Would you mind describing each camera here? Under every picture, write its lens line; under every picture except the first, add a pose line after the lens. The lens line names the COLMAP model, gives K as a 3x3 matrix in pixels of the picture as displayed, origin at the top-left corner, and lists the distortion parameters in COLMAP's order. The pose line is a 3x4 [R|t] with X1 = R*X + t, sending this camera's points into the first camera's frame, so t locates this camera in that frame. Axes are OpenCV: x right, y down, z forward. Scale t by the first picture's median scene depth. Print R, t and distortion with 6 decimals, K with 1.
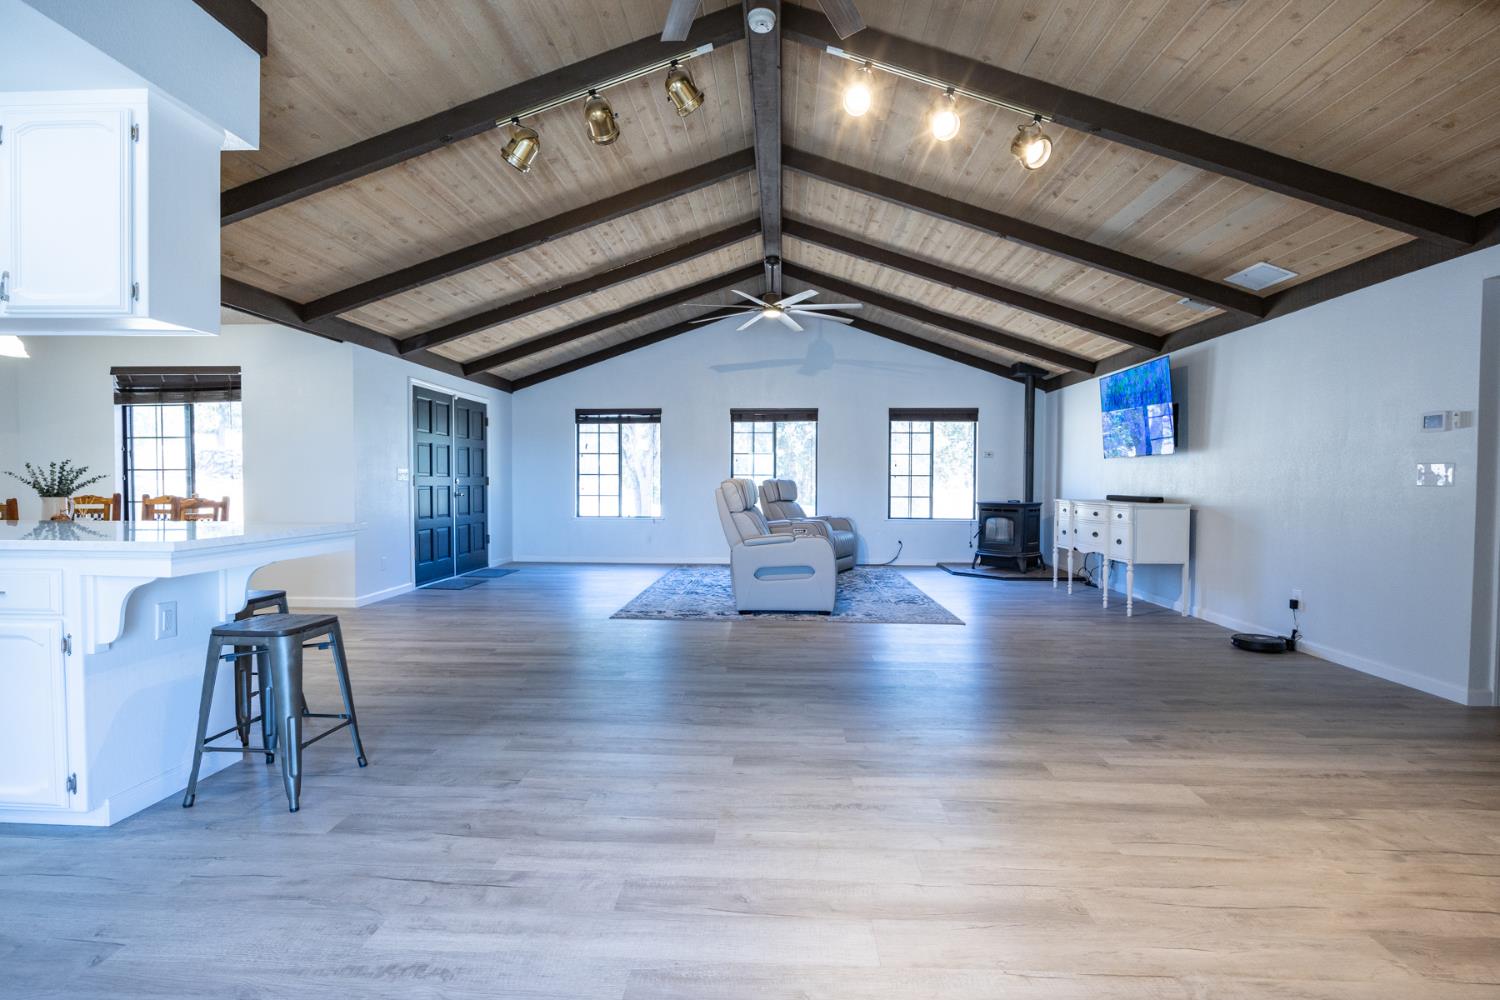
lens RADIAL K [[726.3, 0, 746.7], [0, 726.3, 499.5], [0, 0, 1]] dist [-0.013537, 0.001996]
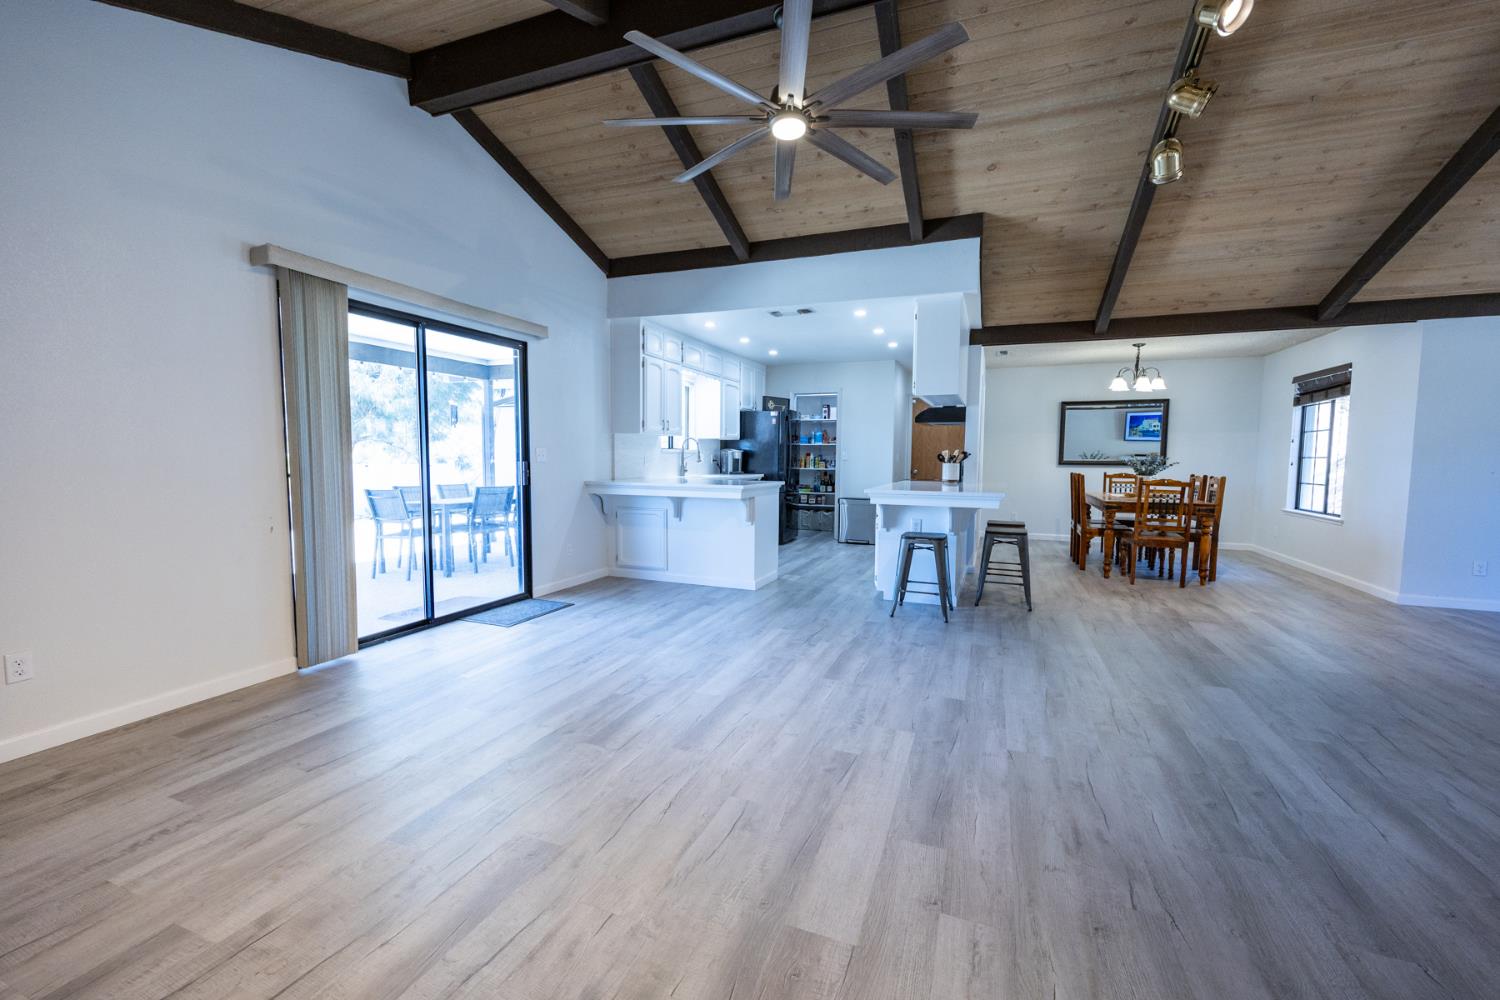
lens RADIAL K [[613.5, 0, 750.4], [0, 613.5, 498.3], [0, 0, 1]] dist [0.009059, -0.001631]
pose [[-0.323687, 0.060275, -0.944242, 0.484513], [-0.034163, 0.996574, 0.075326, -0.020402], [0.945547, 0.056640, -0.320518, 0.453293]]
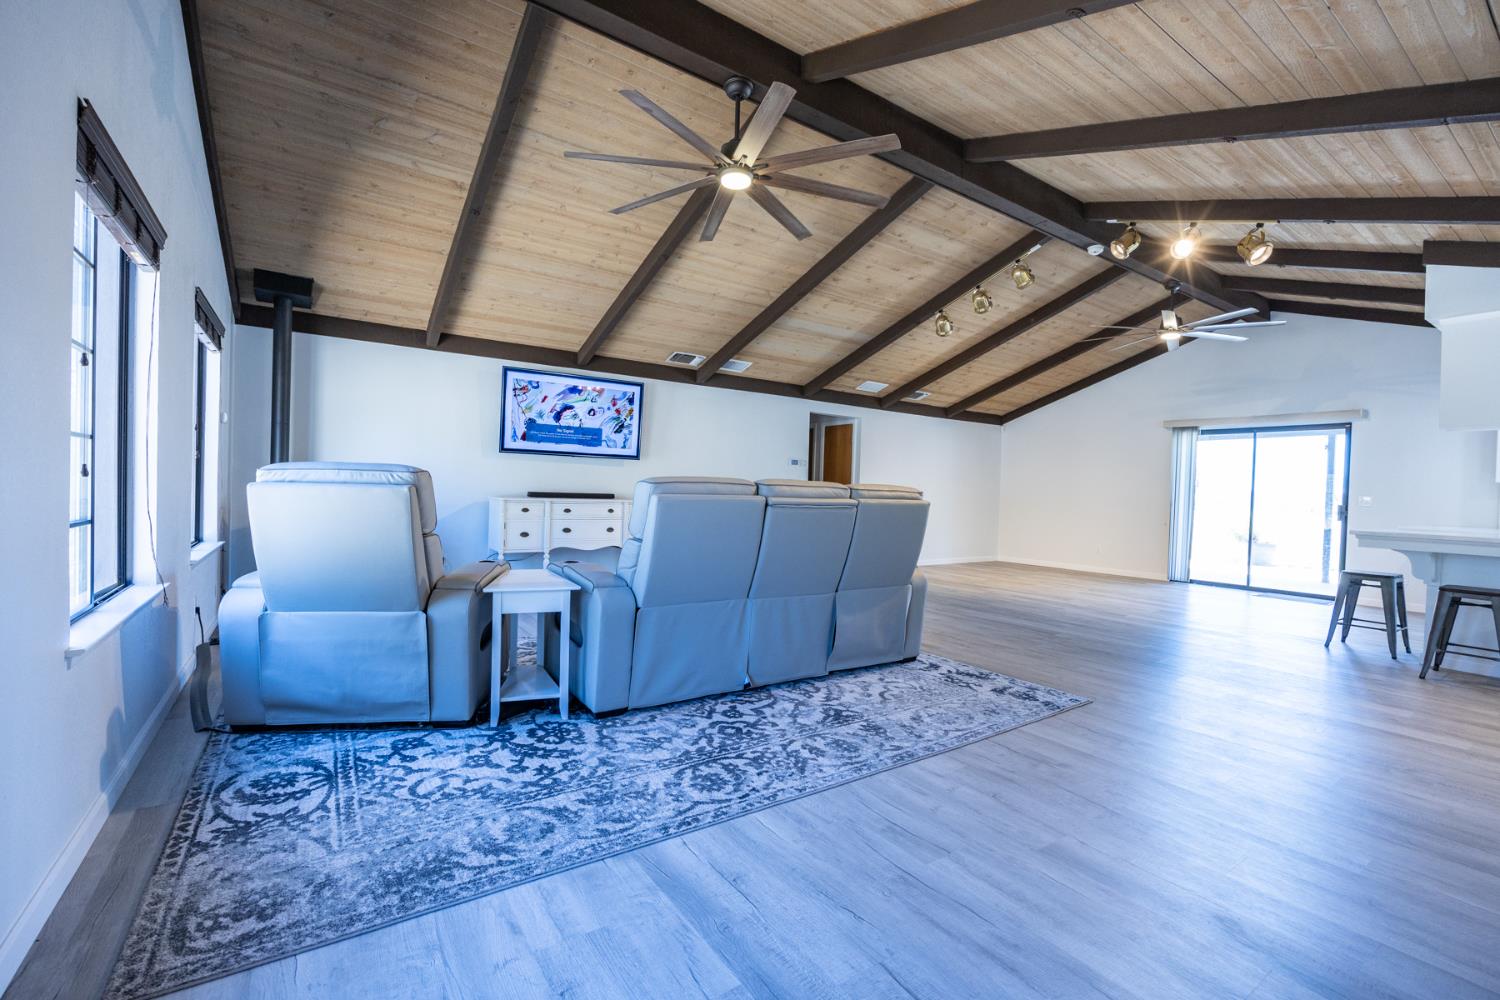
lens RADIAL K [[643.1, 0, 749.5], [0, 643.1, 495.8], [0, 0, 1]] dist [-0.008138, -0.000011]
pose [[-0.603946, -0.031646, 0.796397, -0.429517], [-0.013597, 0.999475, 0.029405, -0.035441], [-0.796909, 0.006931, -0.604059, 1.496339]]
